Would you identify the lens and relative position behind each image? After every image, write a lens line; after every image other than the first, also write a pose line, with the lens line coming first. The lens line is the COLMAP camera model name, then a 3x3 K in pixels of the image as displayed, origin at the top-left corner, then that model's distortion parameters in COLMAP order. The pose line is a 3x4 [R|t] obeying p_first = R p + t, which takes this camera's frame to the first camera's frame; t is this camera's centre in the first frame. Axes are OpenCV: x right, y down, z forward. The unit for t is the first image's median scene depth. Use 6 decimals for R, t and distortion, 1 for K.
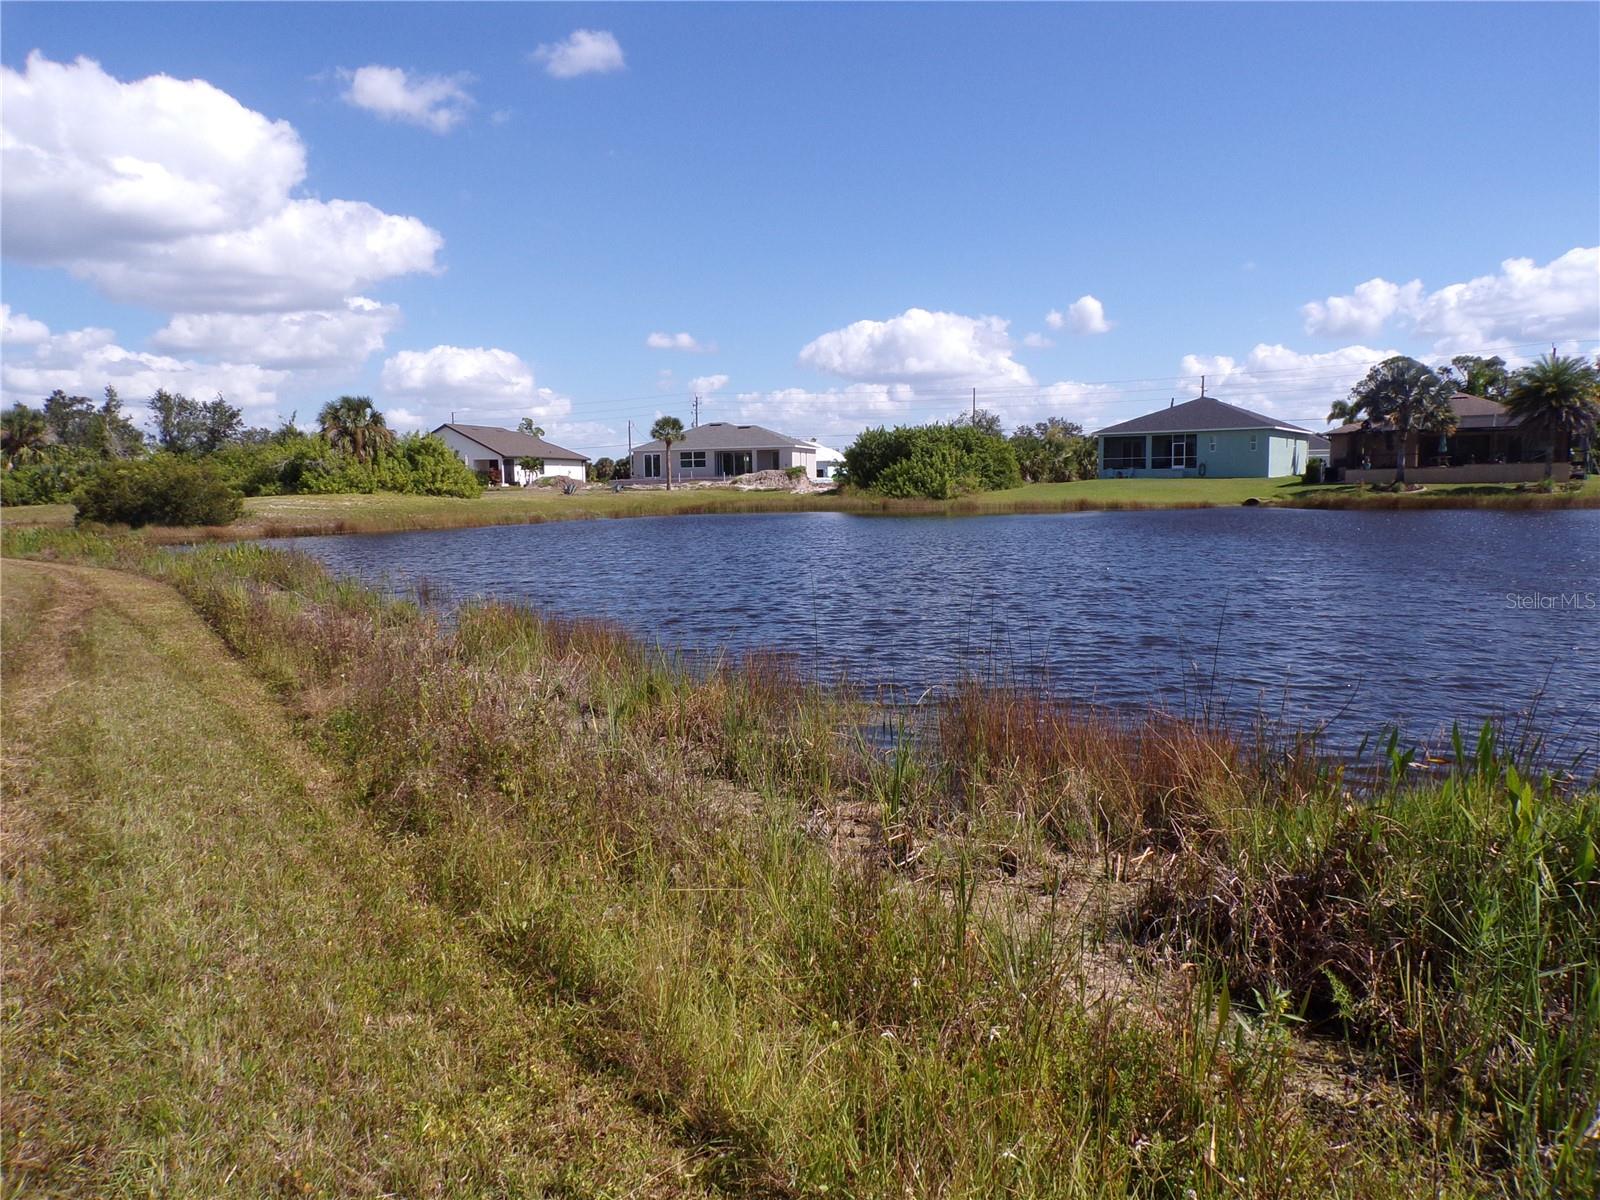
lens RADIAL K [[1082.0, 0, 796.6], [0, 1082.0, 593.3], [0, 0, 1]] dist [-0.027683, 0.033998]
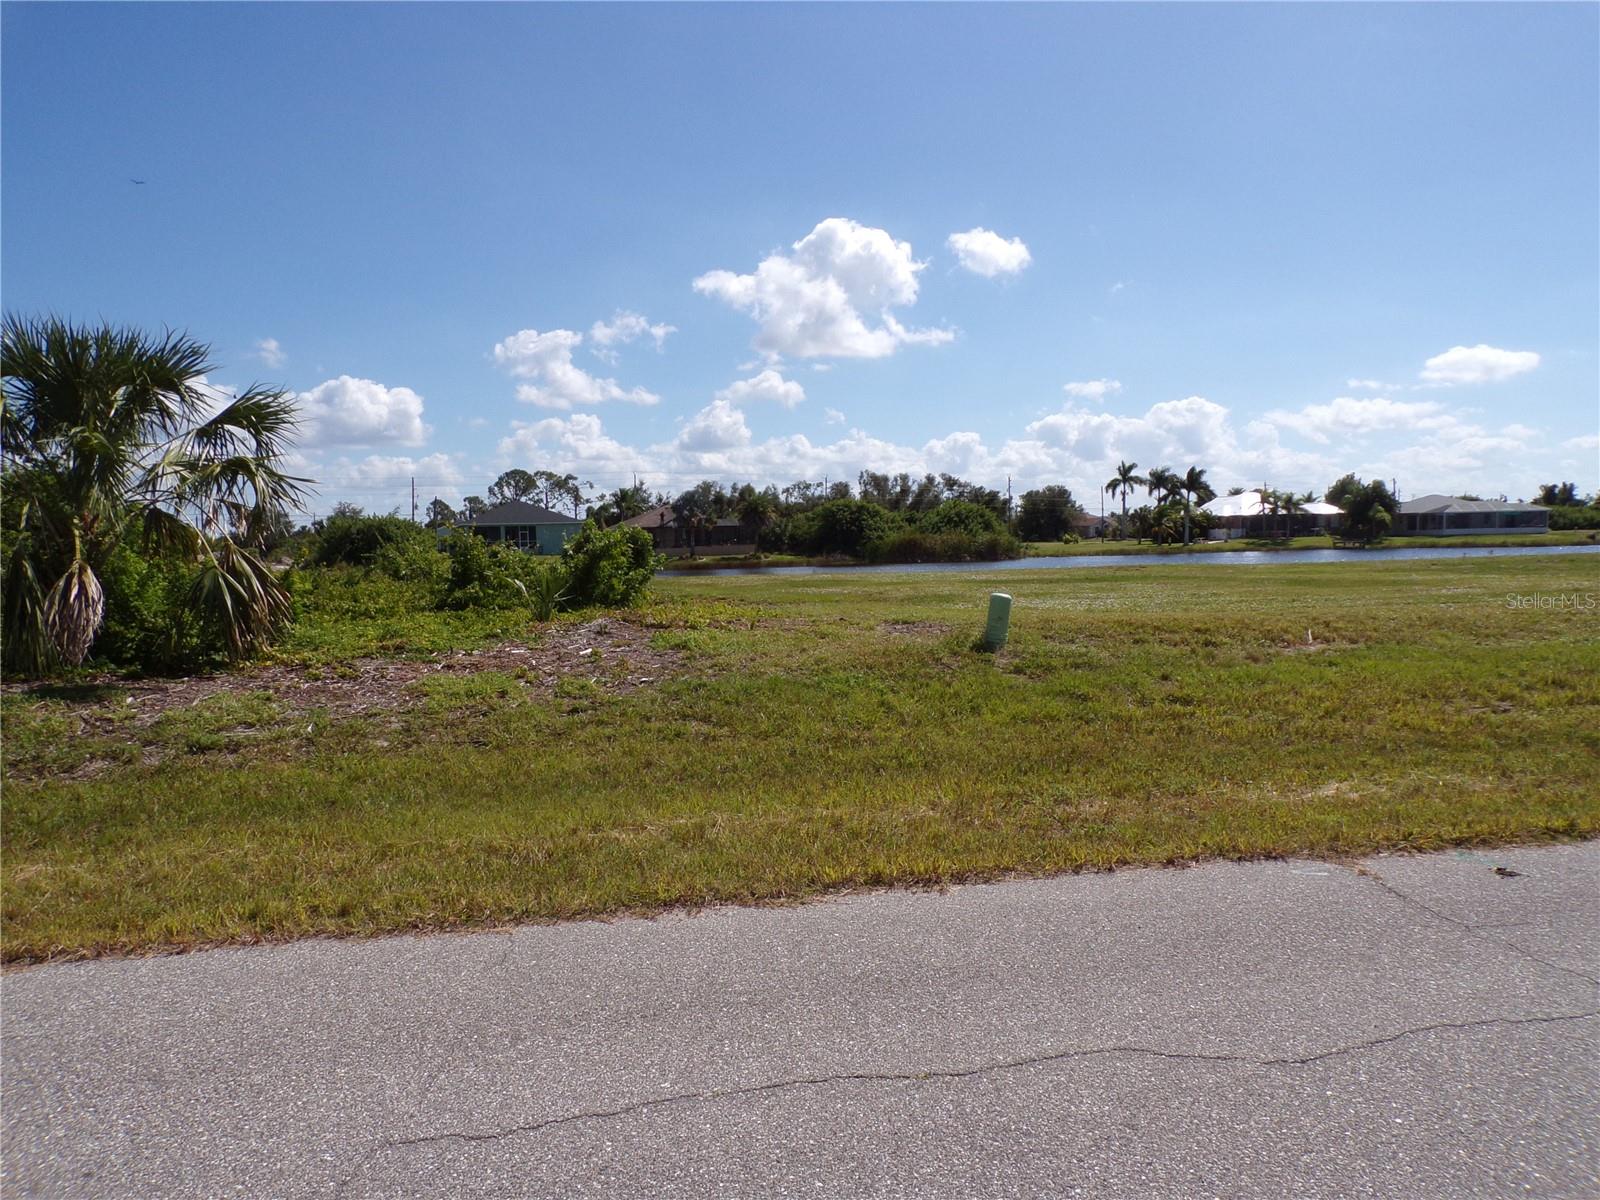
lens RADIAL K [[1080.8, 0, 797.4], [0, 1080.8, 603.6], [0, 0, 1]] dist [-0.025907, 0.032211]
pose [[0.559194, -0.044720, 0.827830, -0.701304], [0.098372, 0.995069, -0.012695, 0.014762], [-0.823180, 0.088534, 0.560836, -0.132027]]
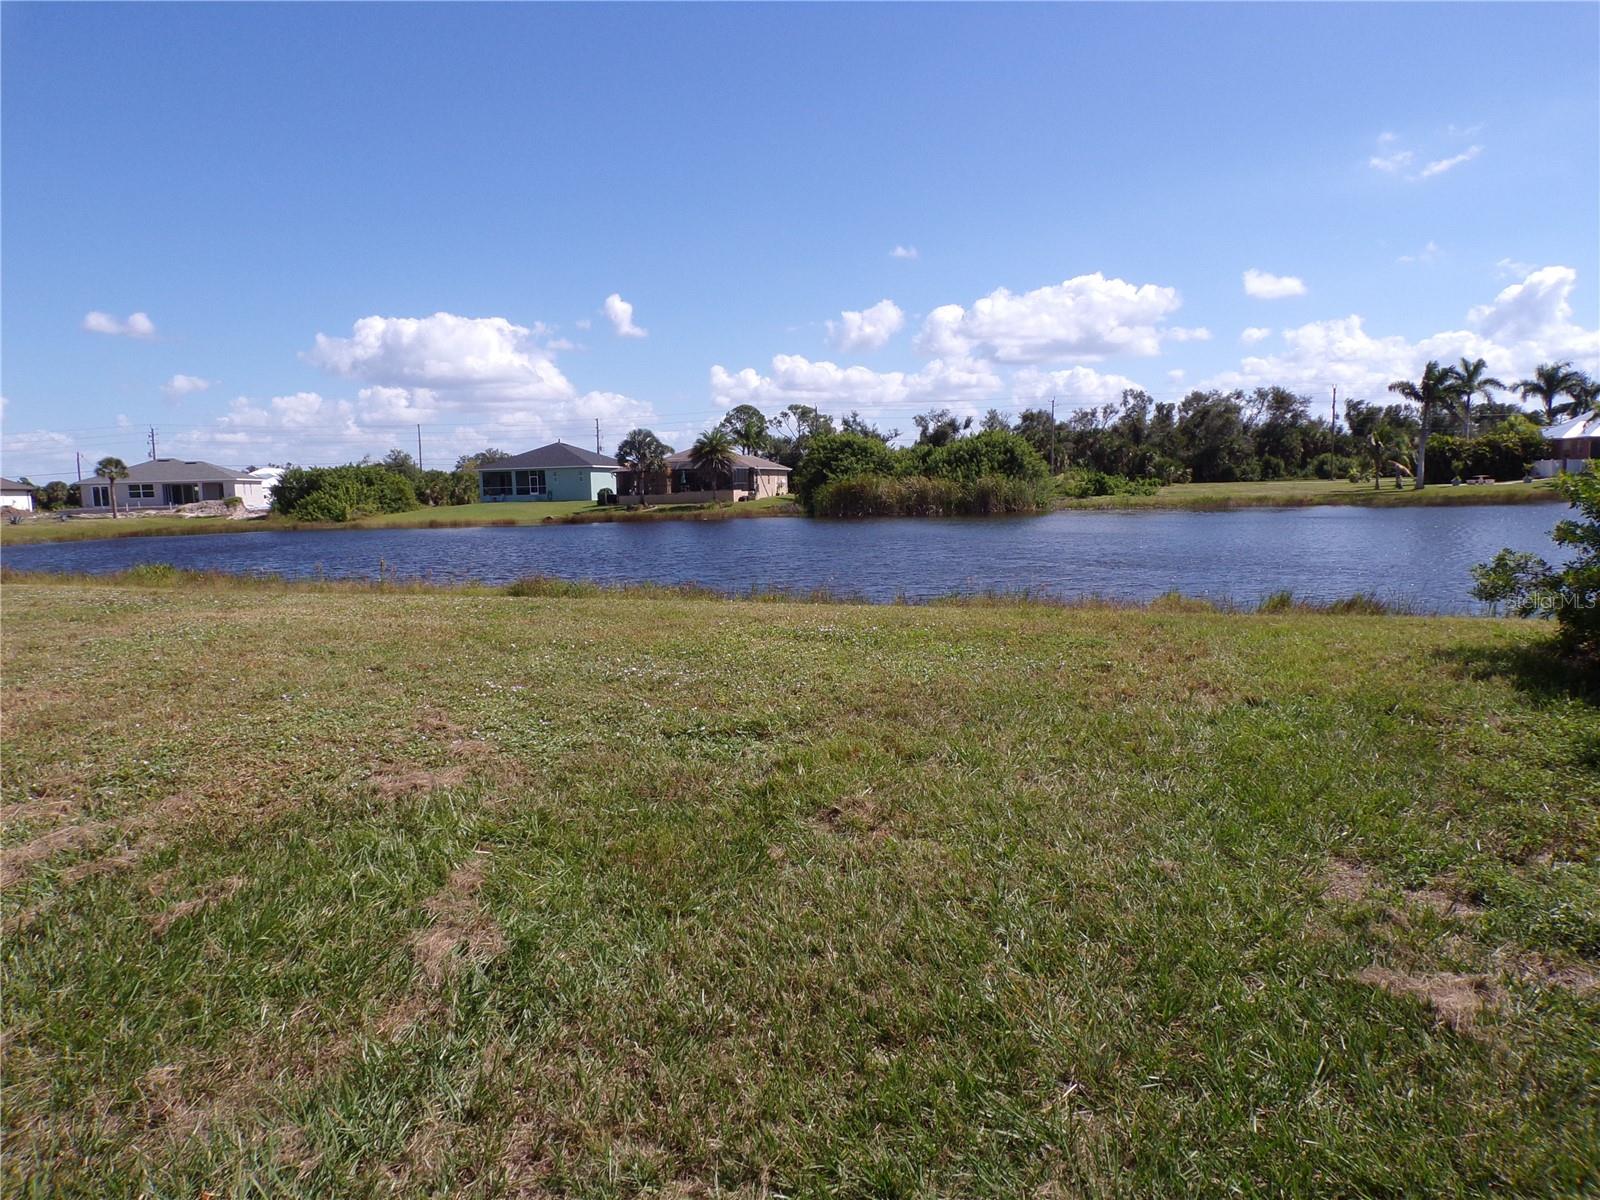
lens RADIAL K [[1082.0, 0, 796.6], [0, 1082.0, 593.3], [0, 0, 1]] dist [-0.027683, 0.033998]
pose [[0.911828, -0.051088, 0.407381, 0.091457], [0.055881, 0.998437, 0.000133, 0.033860], [-0.406752, 0.022644, 0.913258, -0.449927]]
